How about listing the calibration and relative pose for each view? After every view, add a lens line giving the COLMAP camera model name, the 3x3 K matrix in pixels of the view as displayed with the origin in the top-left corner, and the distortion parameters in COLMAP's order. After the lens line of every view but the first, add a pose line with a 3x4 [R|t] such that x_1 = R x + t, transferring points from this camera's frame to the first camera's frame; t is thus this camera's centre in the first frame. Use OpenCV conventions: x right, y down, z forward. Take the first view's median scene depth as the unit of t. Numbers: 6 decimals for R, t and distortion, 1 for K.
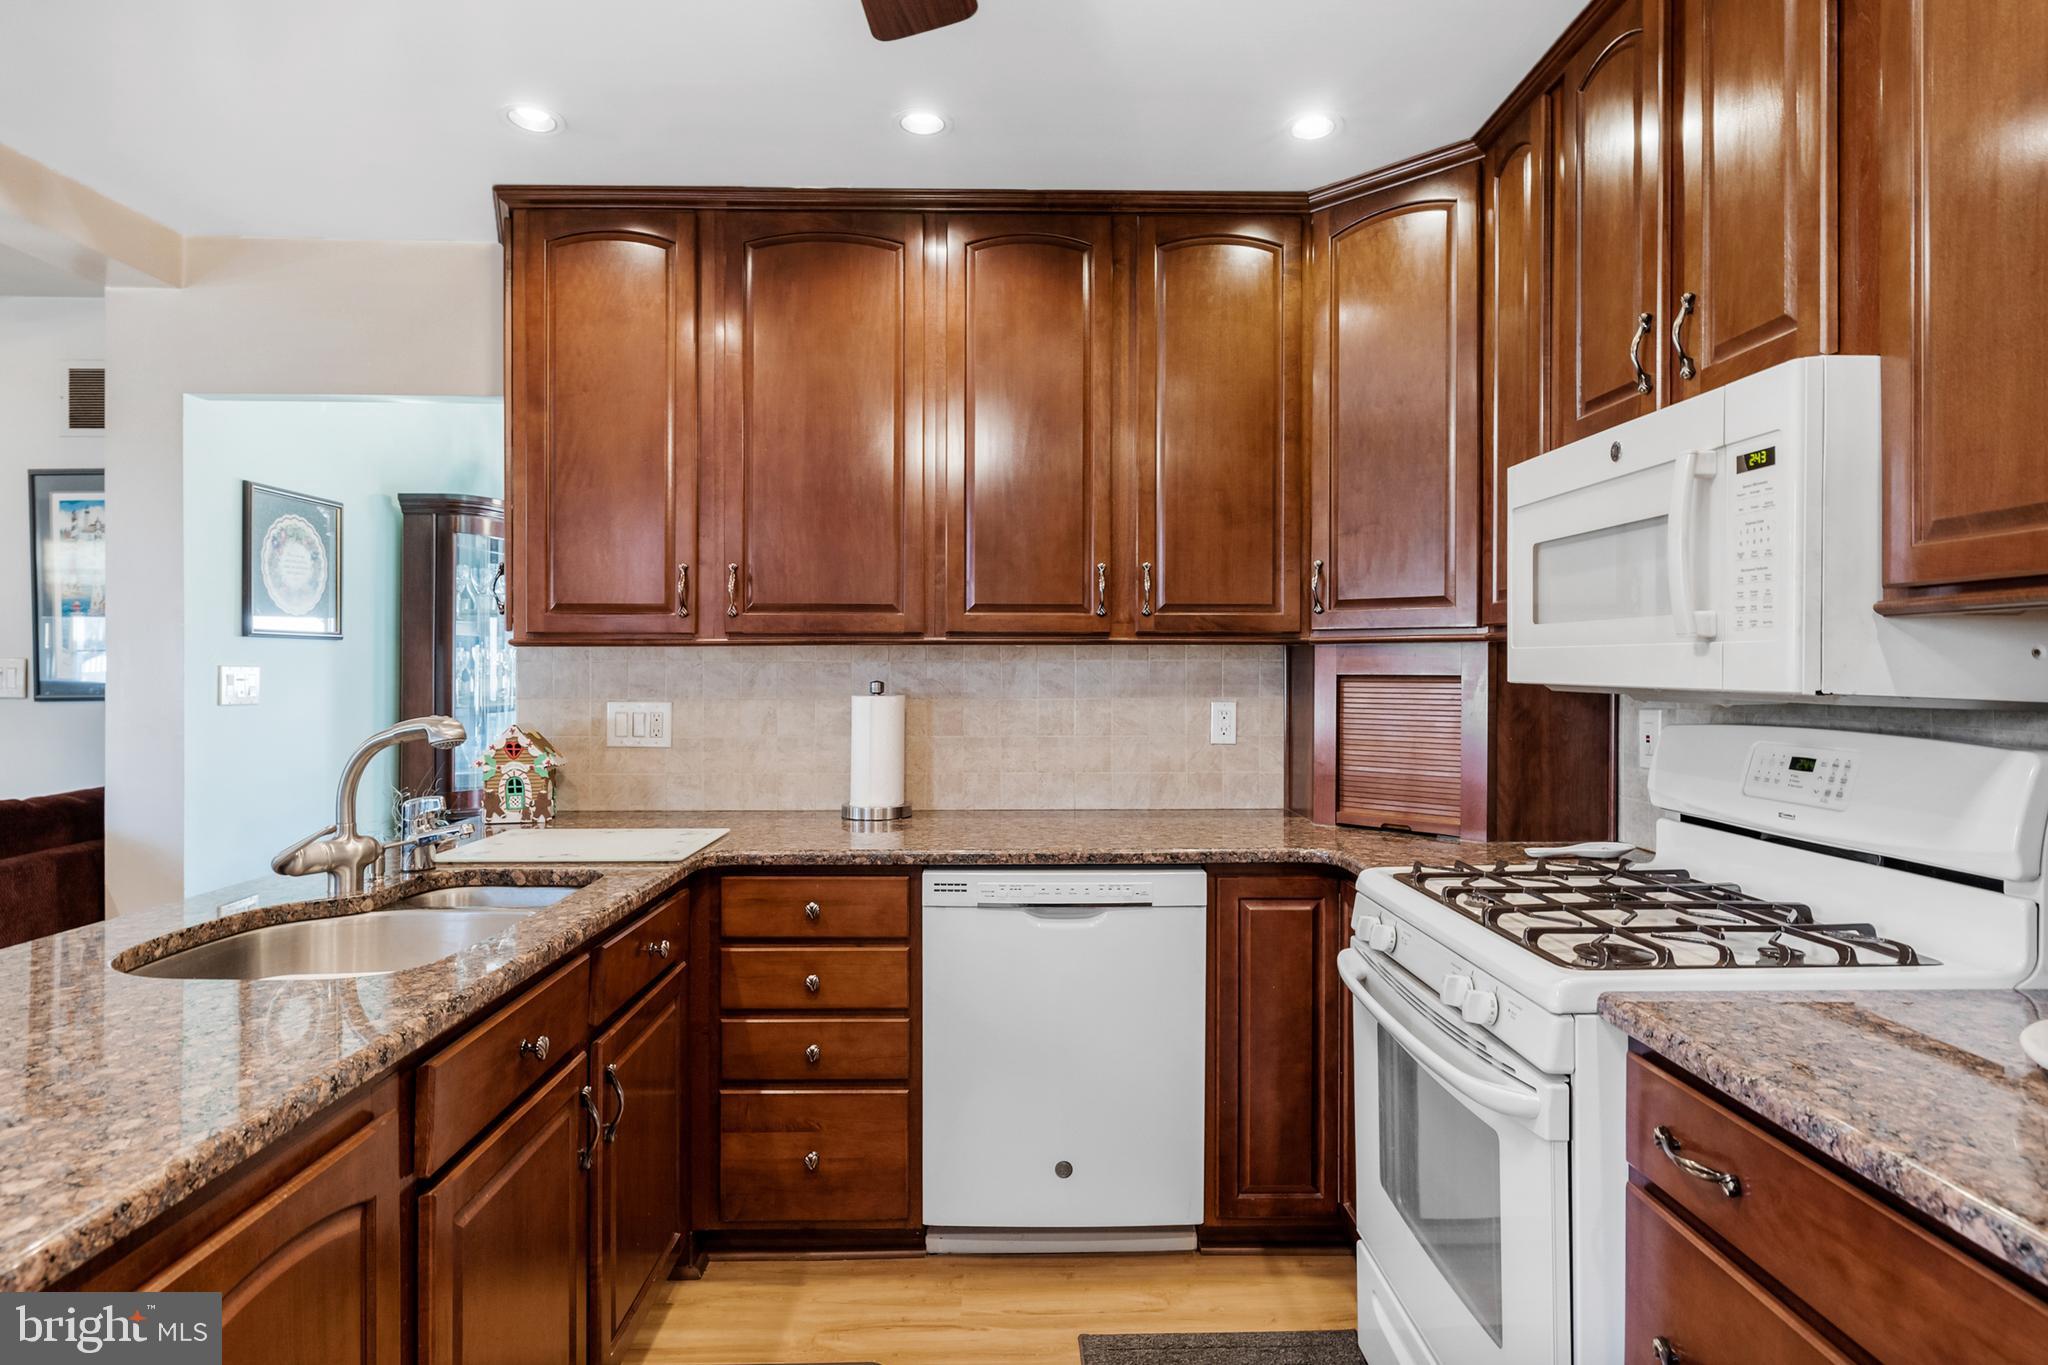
lens RADIAL K [[1061.7, 0, 1008.4], [0, 1061.7, 662.9], [0, 0, 1]] dist [-0.001143, 0.000779]
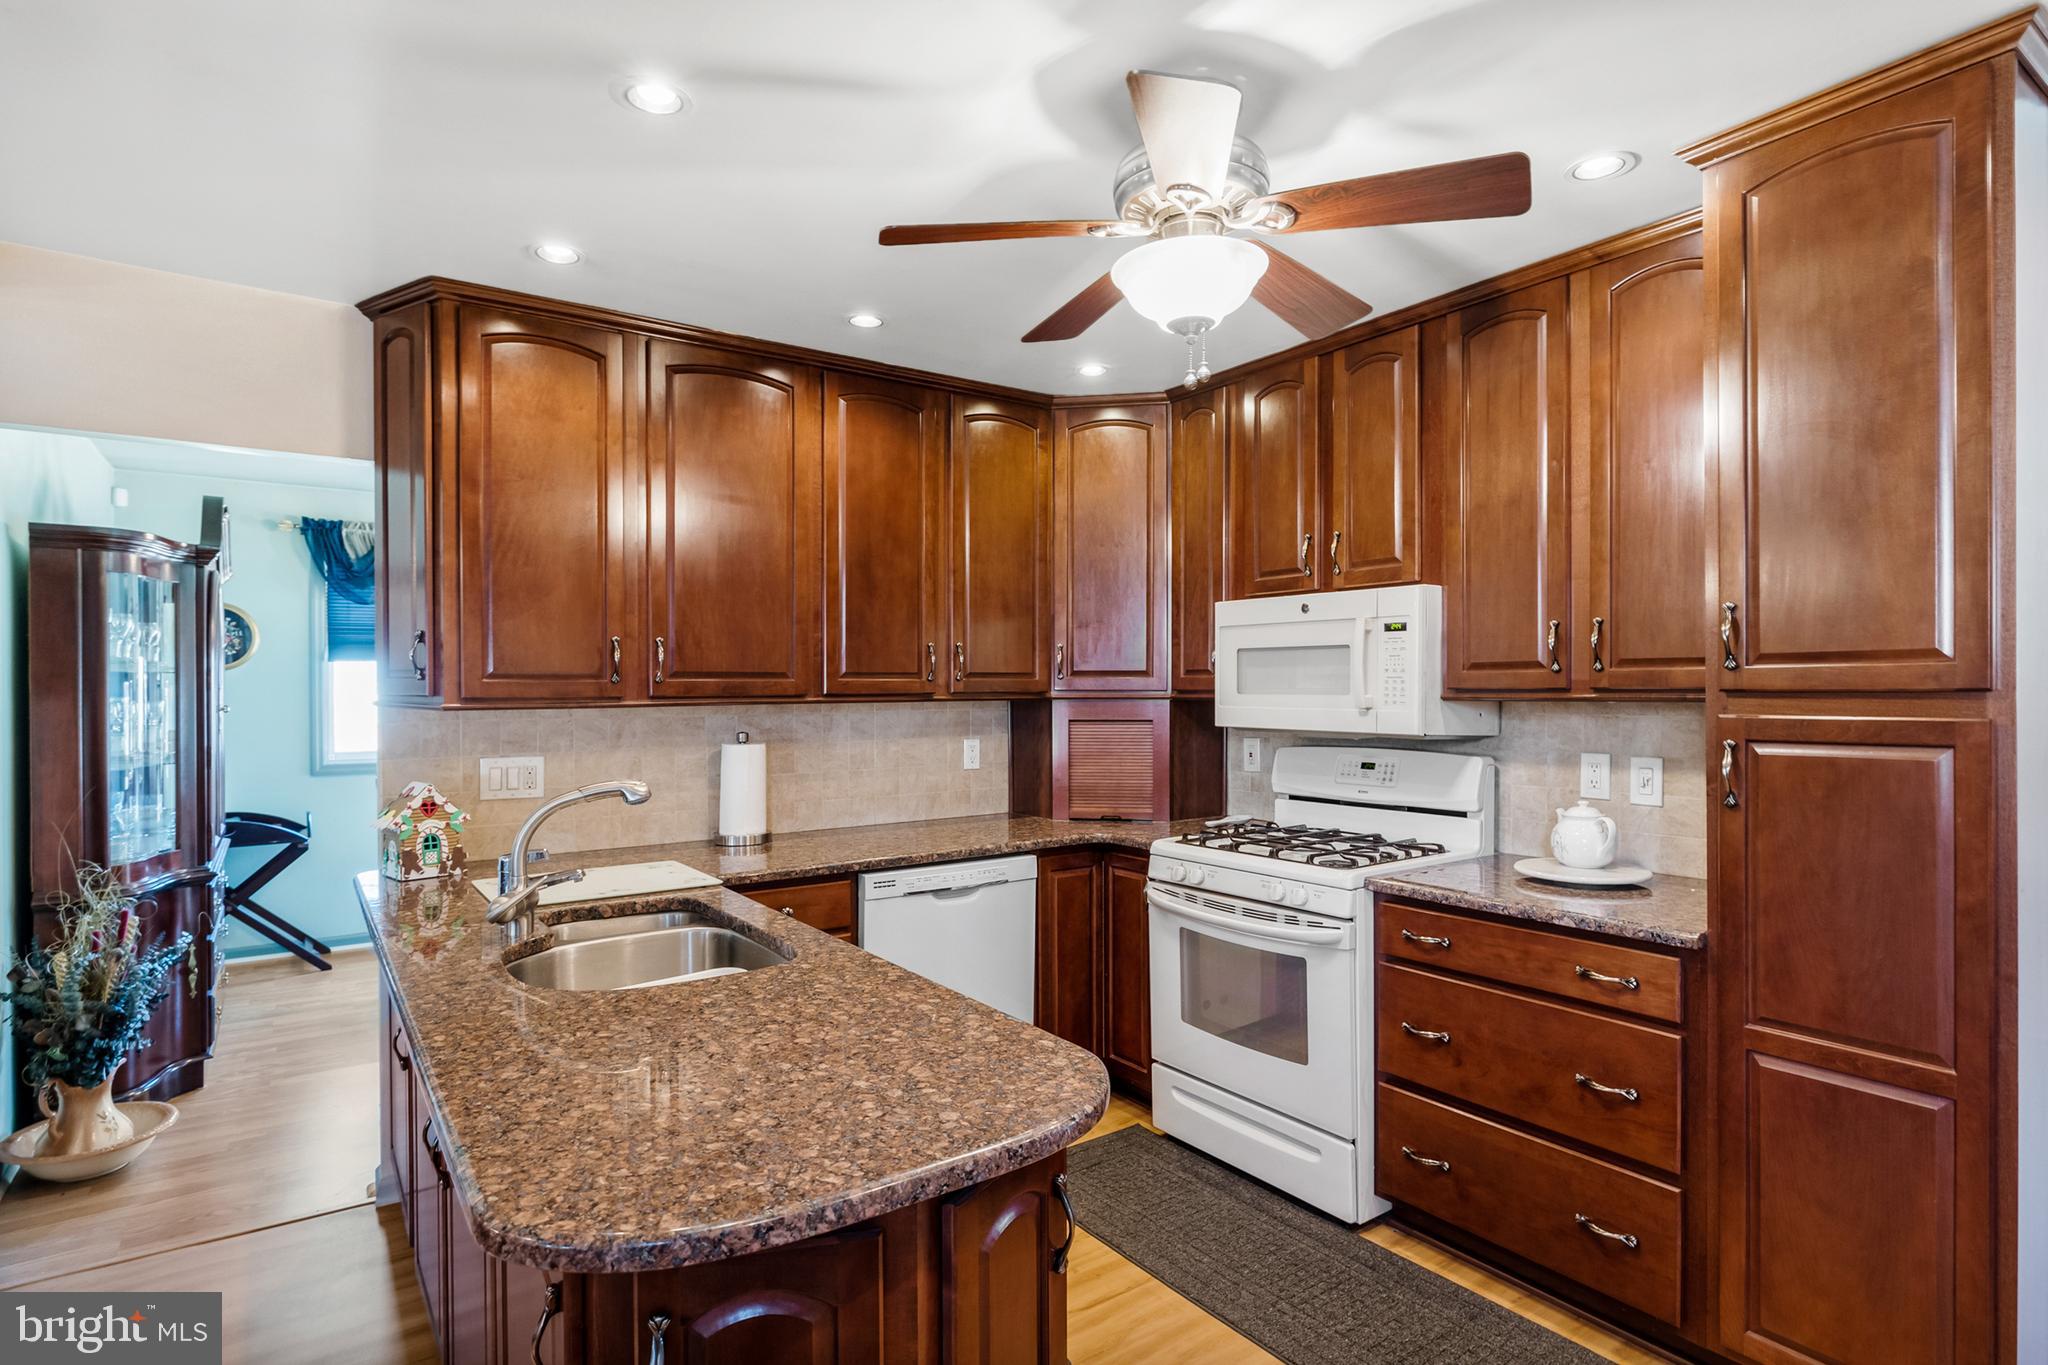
lens RADIAL K [[971.5, 0, 1029.0], [0, 971.5, 694.6], [0, 0, 1]] dist [-0.000026, 0.000032]
pose [[0.844342, -0.008081, 0.535744, -0.481186], [0.005172, 0.999963, 0.006933, -0.034584], [-0.535780, -0.003083, 0.844352, -0.132873]]
